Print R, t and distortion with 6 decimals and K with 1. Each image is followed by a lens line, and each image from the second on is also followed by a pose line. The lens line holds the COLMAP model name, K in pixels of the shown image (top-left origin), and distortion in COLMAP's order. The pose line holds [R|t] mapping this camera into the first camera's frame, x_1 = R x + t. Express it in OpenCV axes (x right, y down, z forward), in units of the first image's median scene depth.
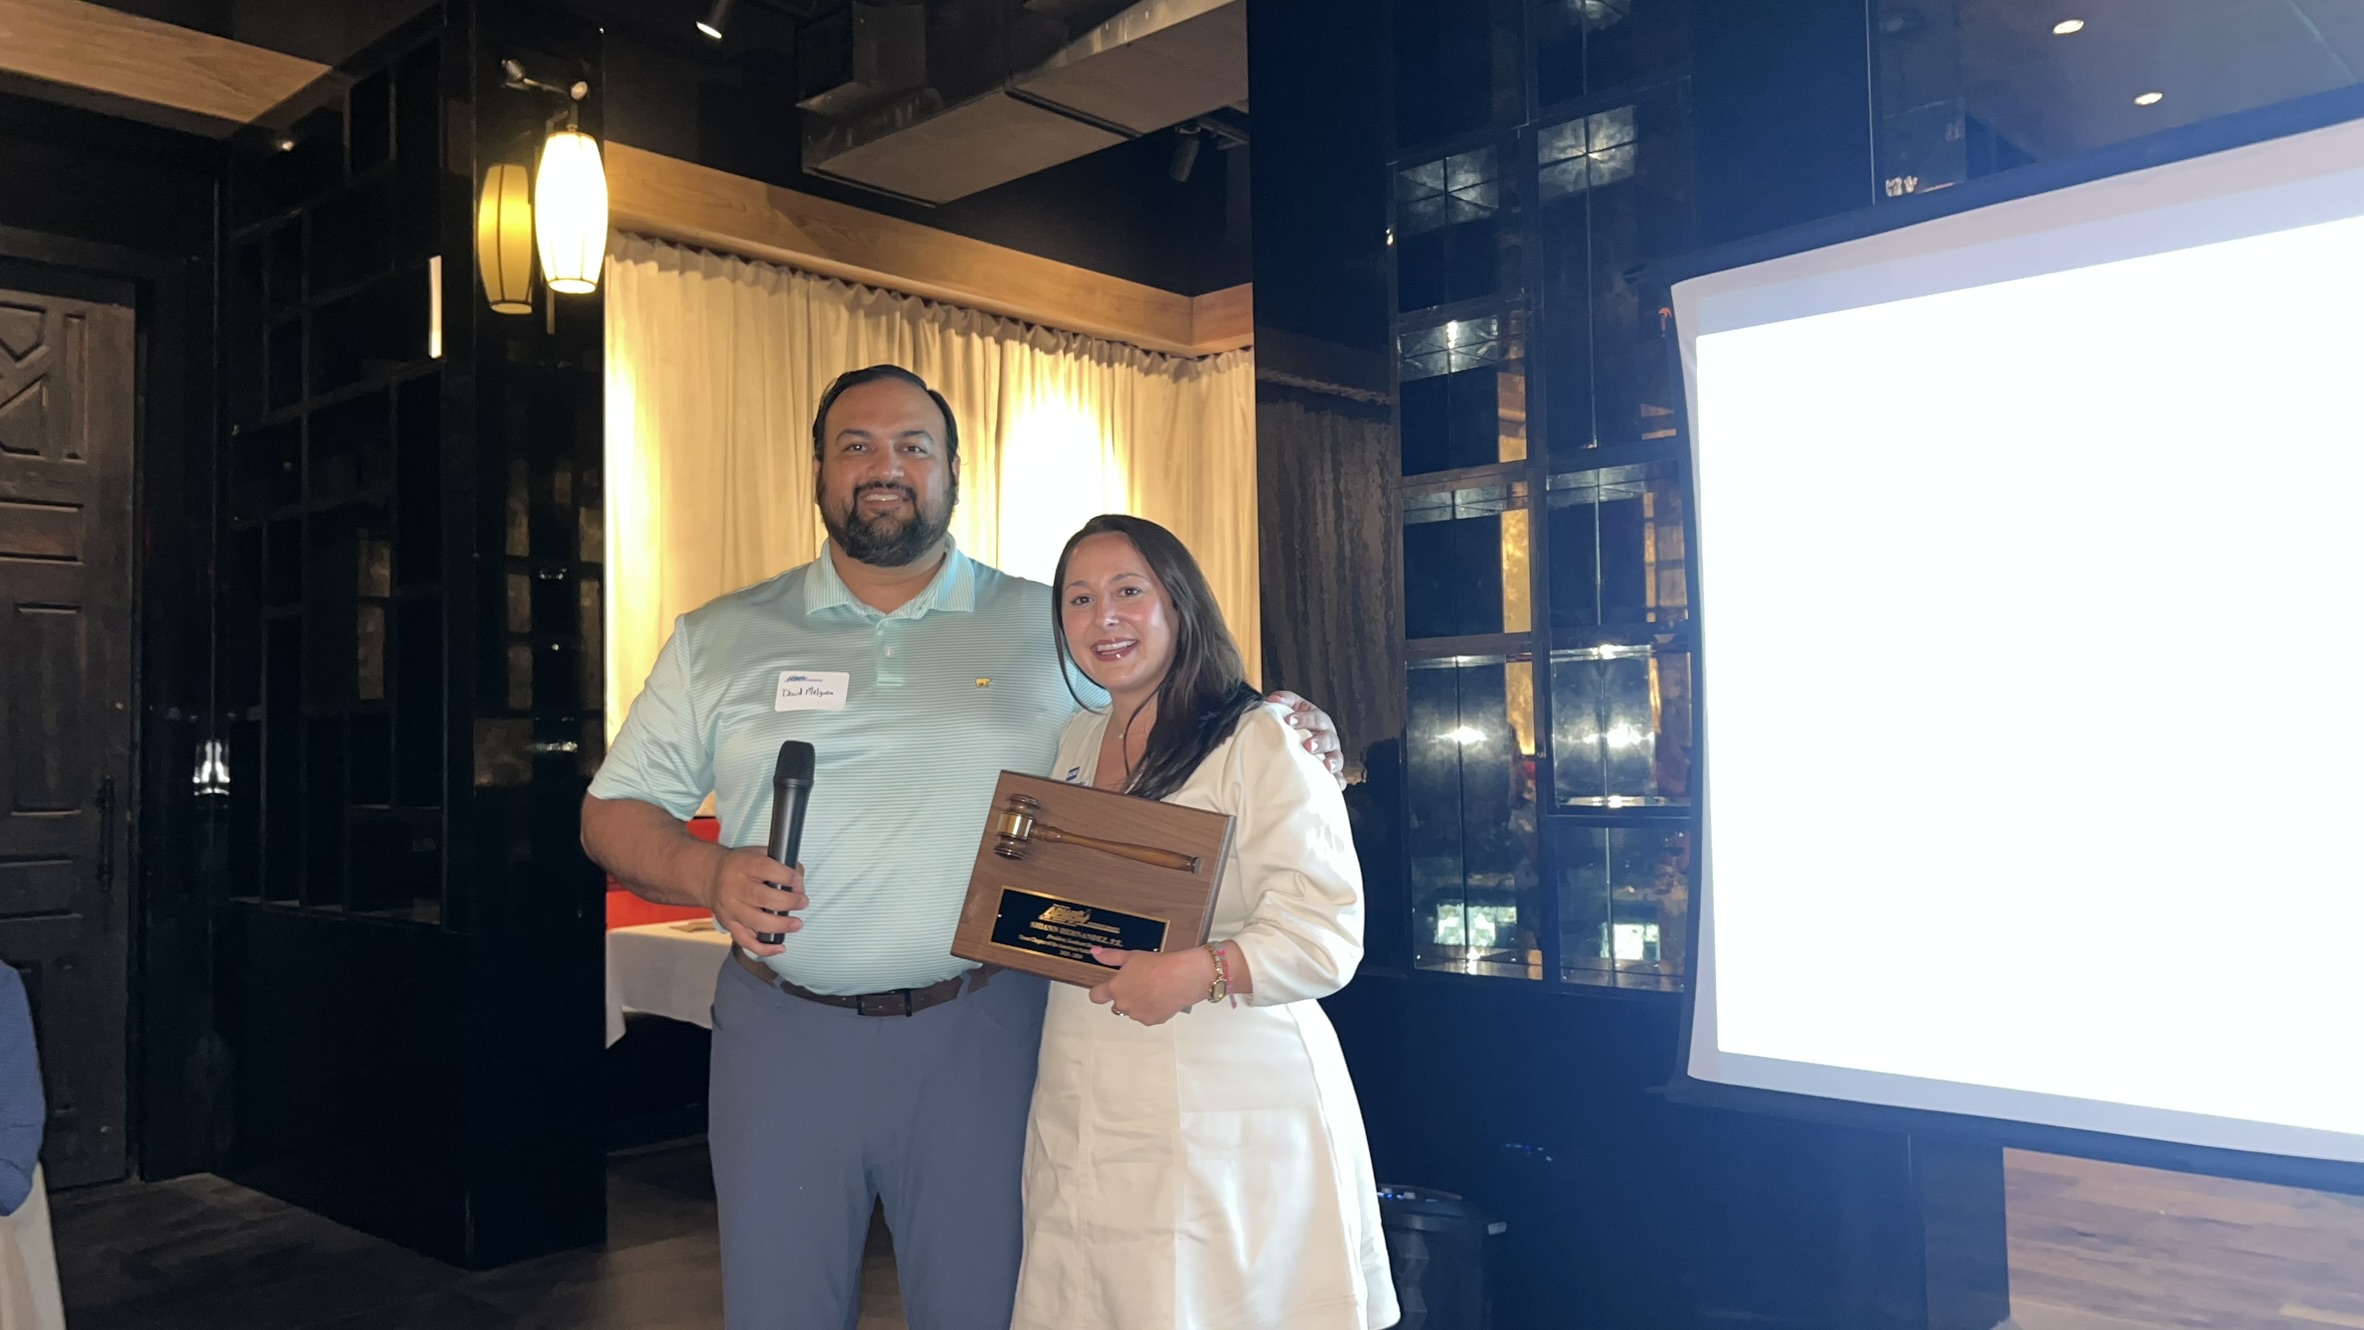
lens RADIAL K [[1770.7, 0, 1197.4], [0, 1770.7, 680.5], [0, 0, 1]] dist [0.048838, -0.049142]
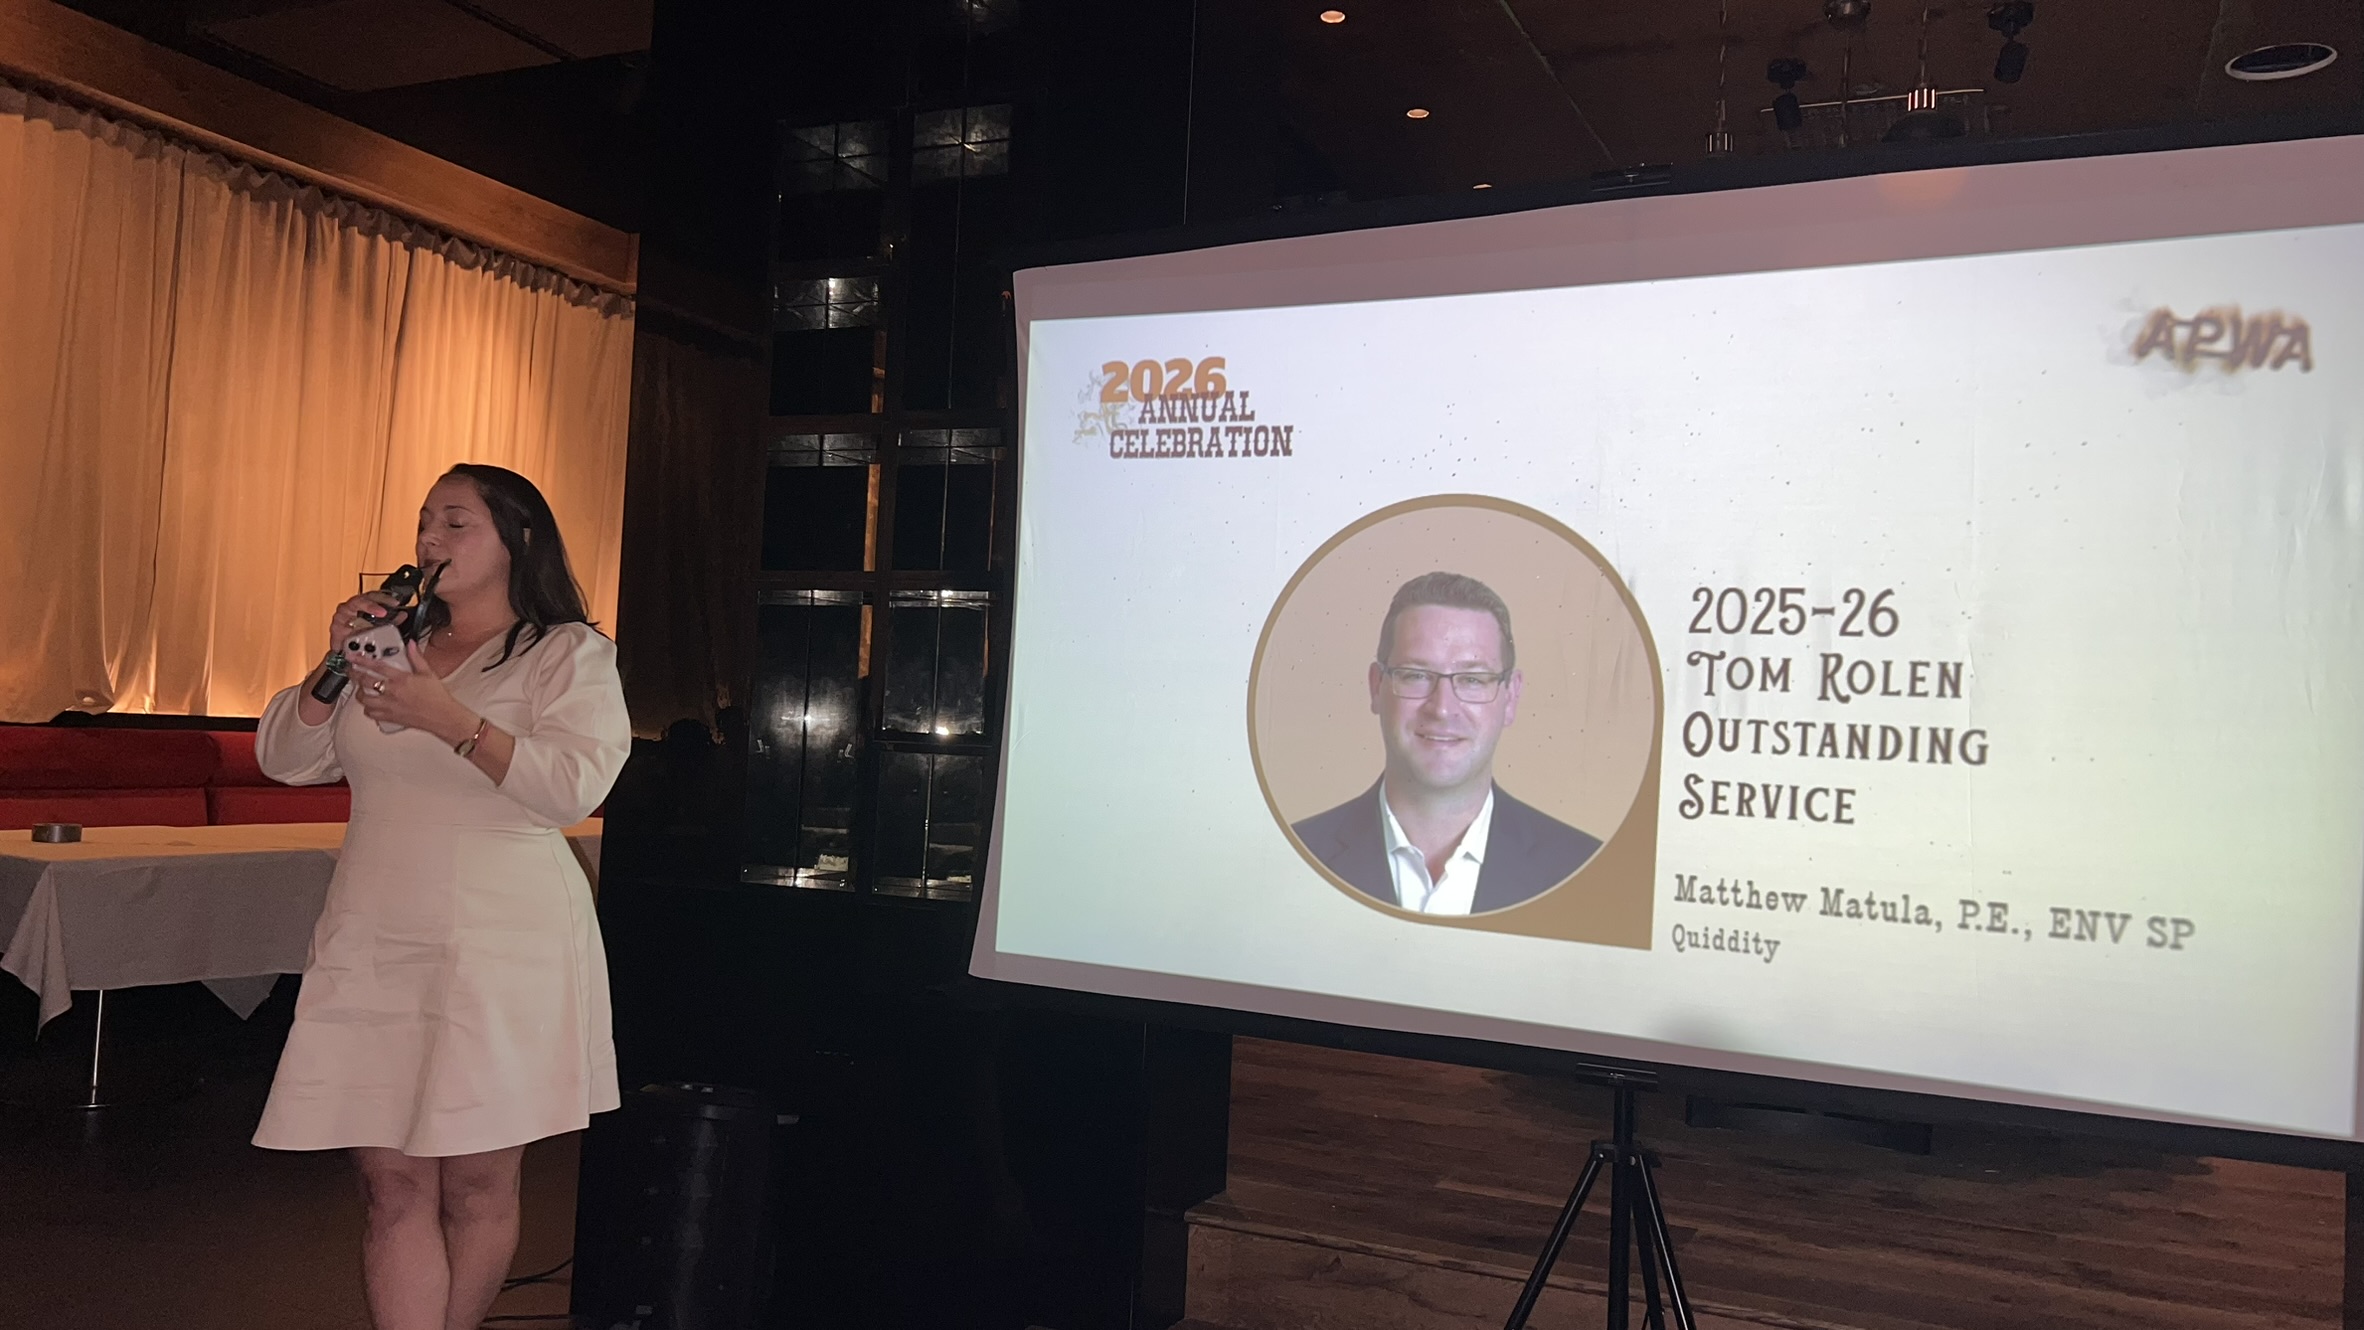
lens RADIAL K [[1770.7, 0, 1191.4], [0, 1770.7, 649.0], [0, 0, 1]] dist [0.048838, -0.049142]
pose [[0.951915, 0.080831, 0.295507, 0.023566], [-0.077855, 0.996725, -0.021845, 0.011733], [-0.296306, -0.002212, 0.955091, -0.038364]]
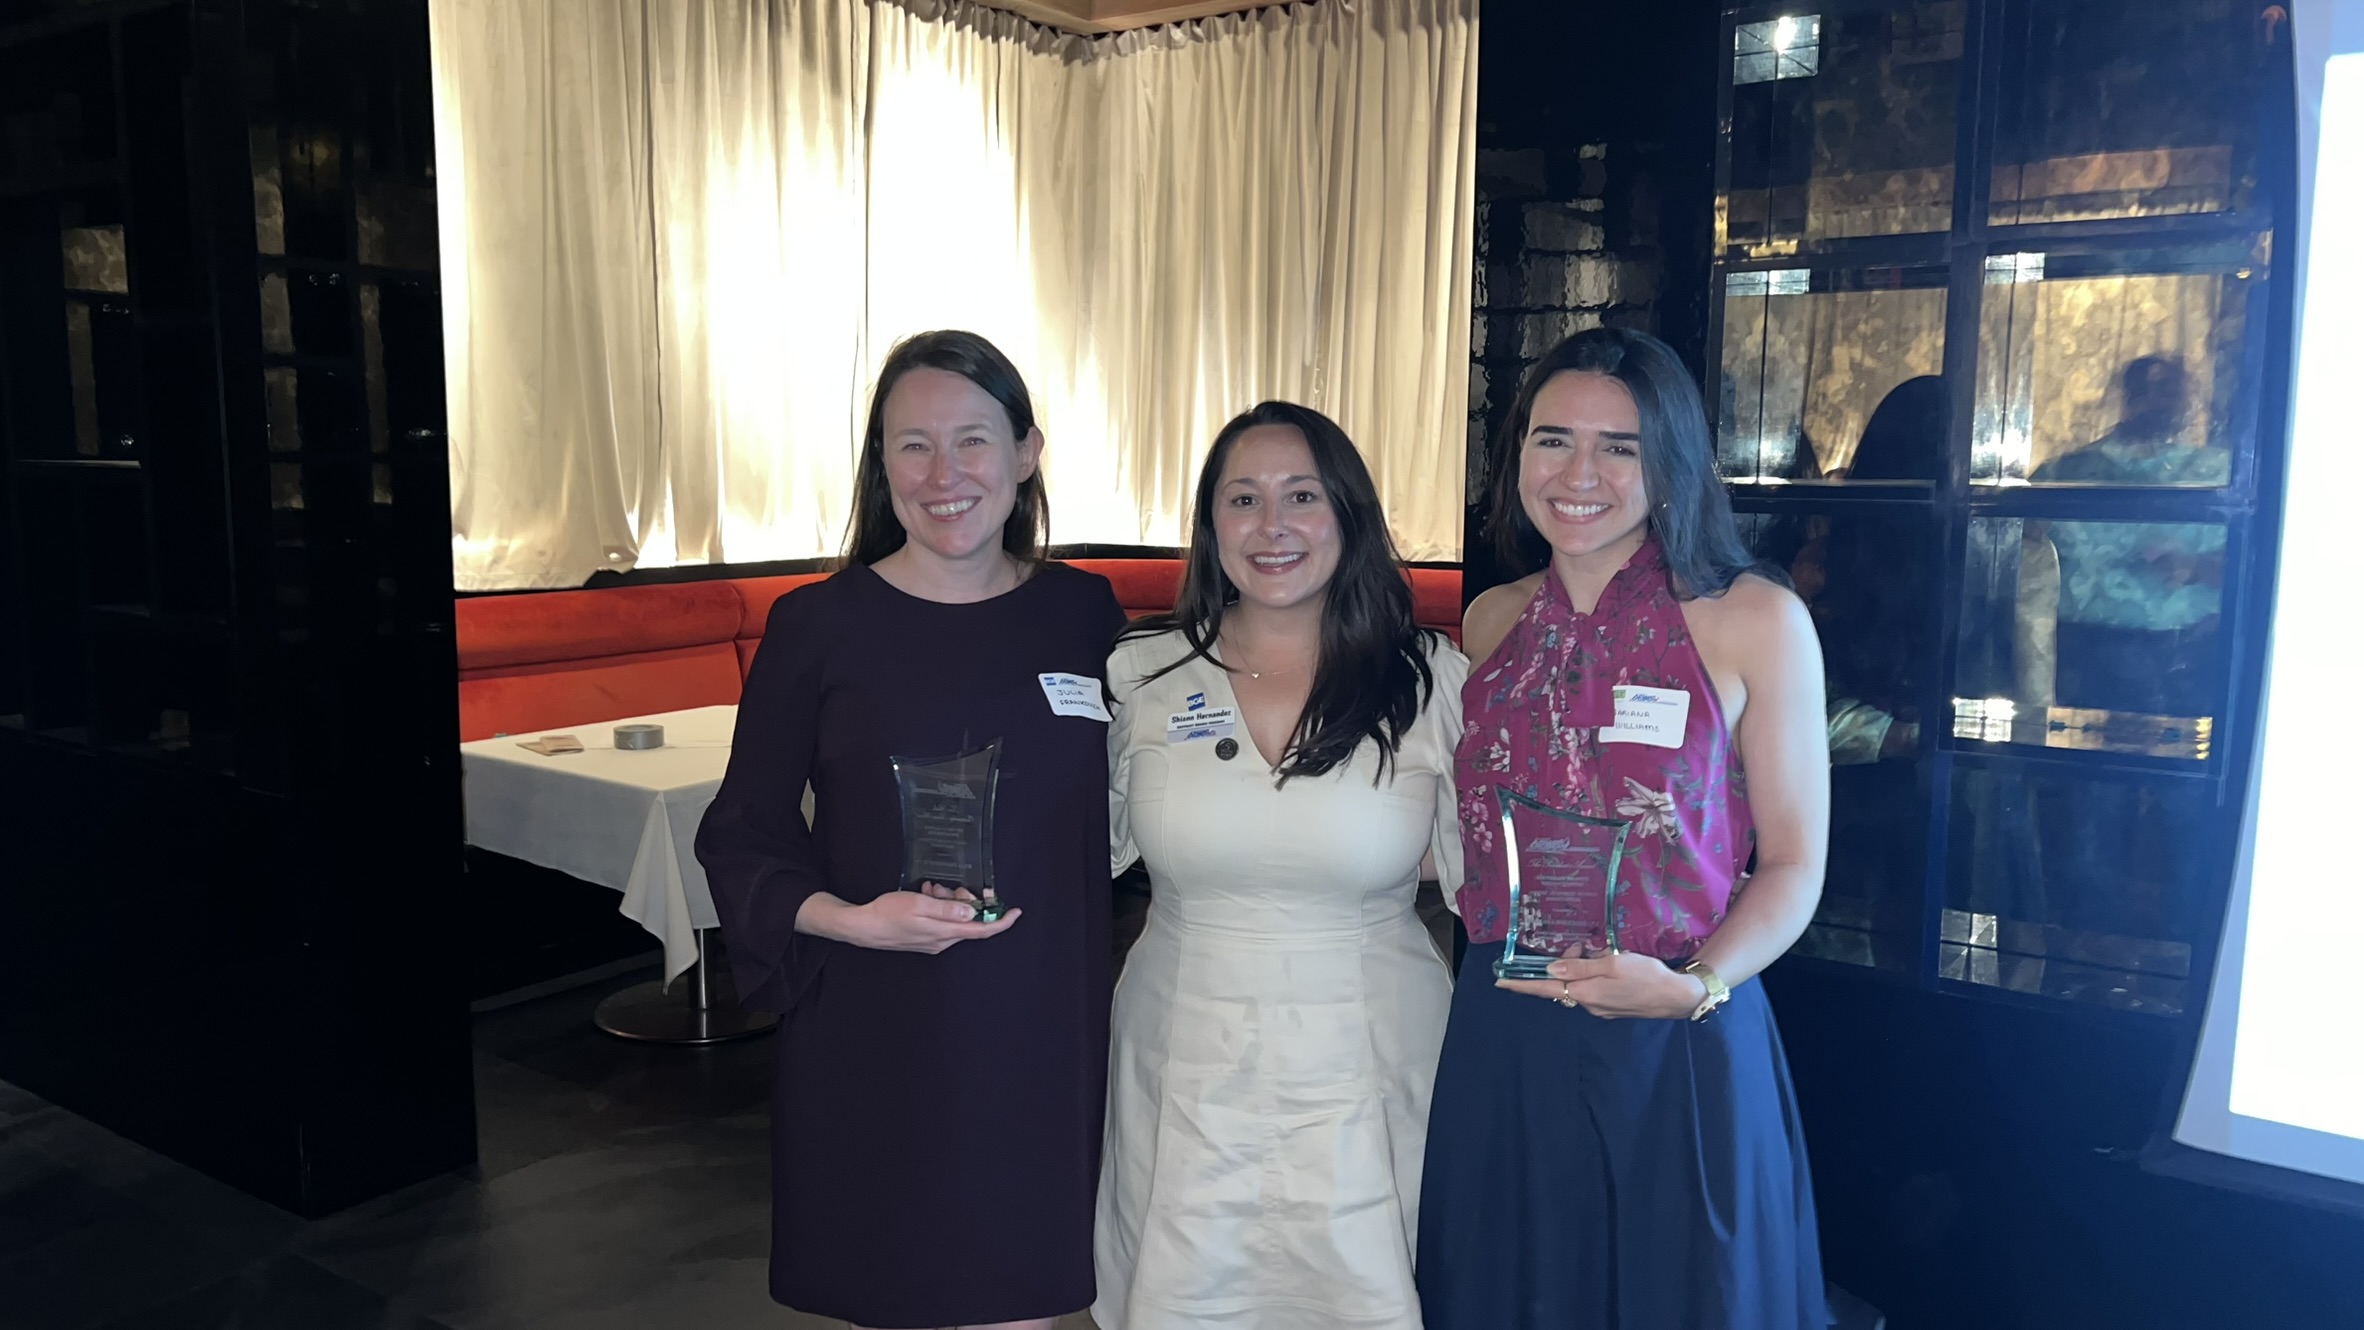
lens RADIAL K [[1770.7, 0, 1169.3], [0, 1770.7, 676.3], [0, 0, 1]] dist [0.048838, -0.049142]
pose [[0.992592, 0.009715, 0.121106, -0.078789], [-0.029422, 0.986348, 0.162027, -0.023921], [-0.117878, -0.164389, 0.979327, 0.140498]]
